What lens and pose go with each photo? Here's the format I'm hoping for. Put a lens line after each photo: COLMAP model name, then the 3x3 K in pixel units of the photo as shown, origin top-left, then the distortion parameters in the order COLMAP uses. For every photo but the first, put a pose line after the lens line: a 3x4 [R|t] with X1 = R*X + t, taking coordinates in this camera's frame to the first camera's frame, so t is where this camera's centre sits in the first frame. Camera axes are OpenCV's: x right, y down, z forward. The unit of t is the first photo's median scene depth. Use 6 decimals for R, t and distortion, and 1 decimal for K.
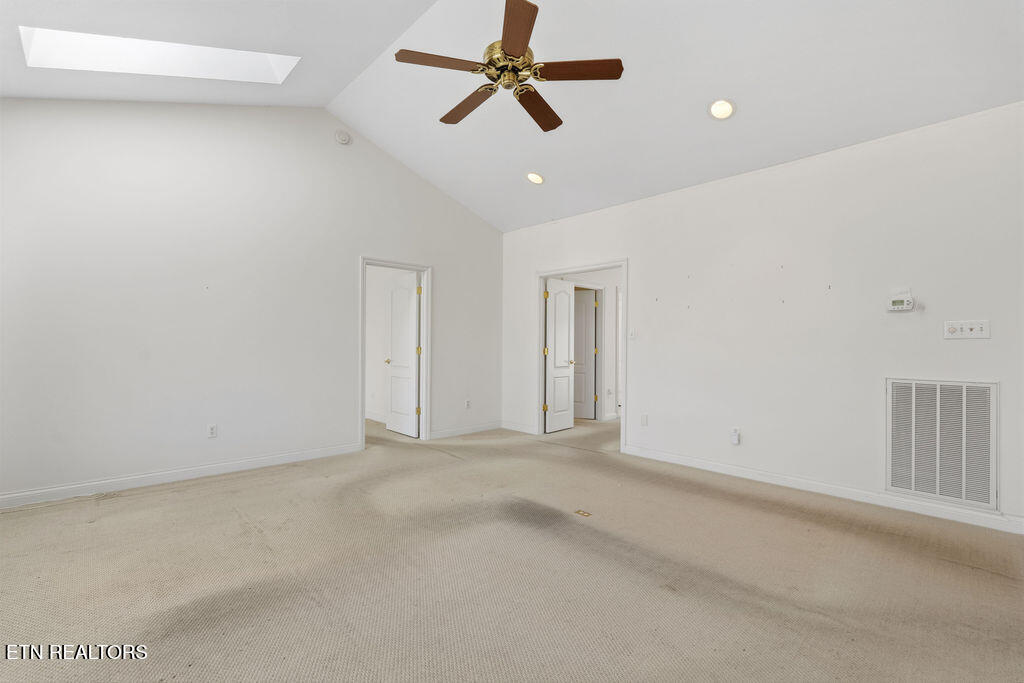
lens RADIAL K [[451.4, 0, 516.0], [0, 451.4, 346.1], [0, 0, 1]] dist [-0.006267, 0.000671]
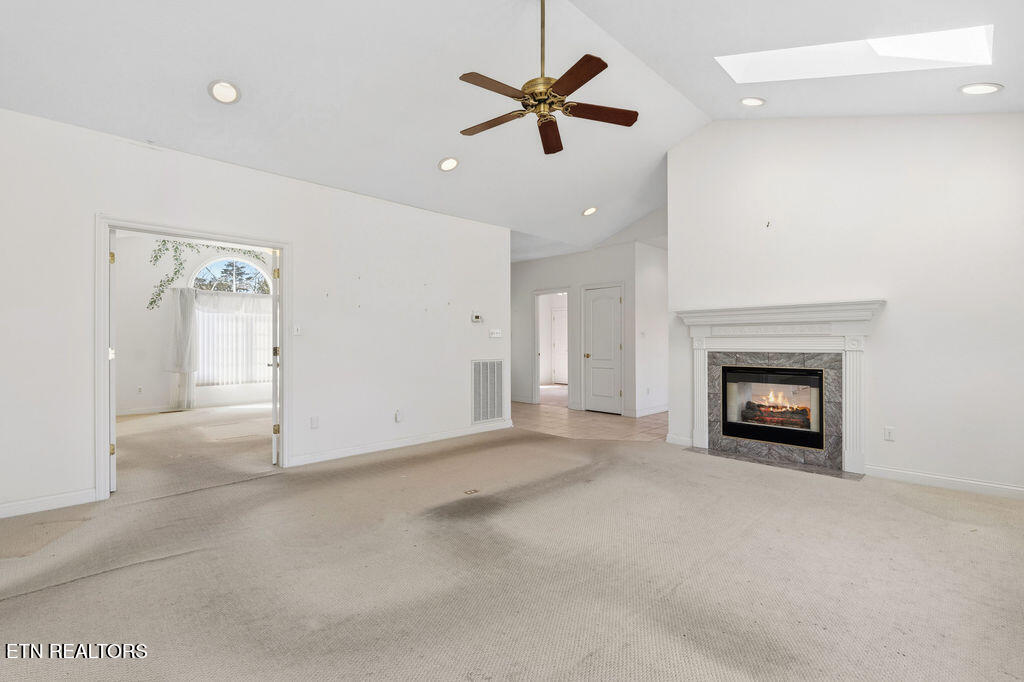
lens RADIAL K [[451.4, 0, 514.5], [0, 451.4, 339.7], [0, 0, 1]] dist [-0.006267, 0.000671]
pose [[-0.011710, -0.000654, 0.999931, -1.020455], [-0.000495, 1.000000, 0.000648, -0.008160], [-0.999931, -0.000487, -0.011710, 0.951595]]
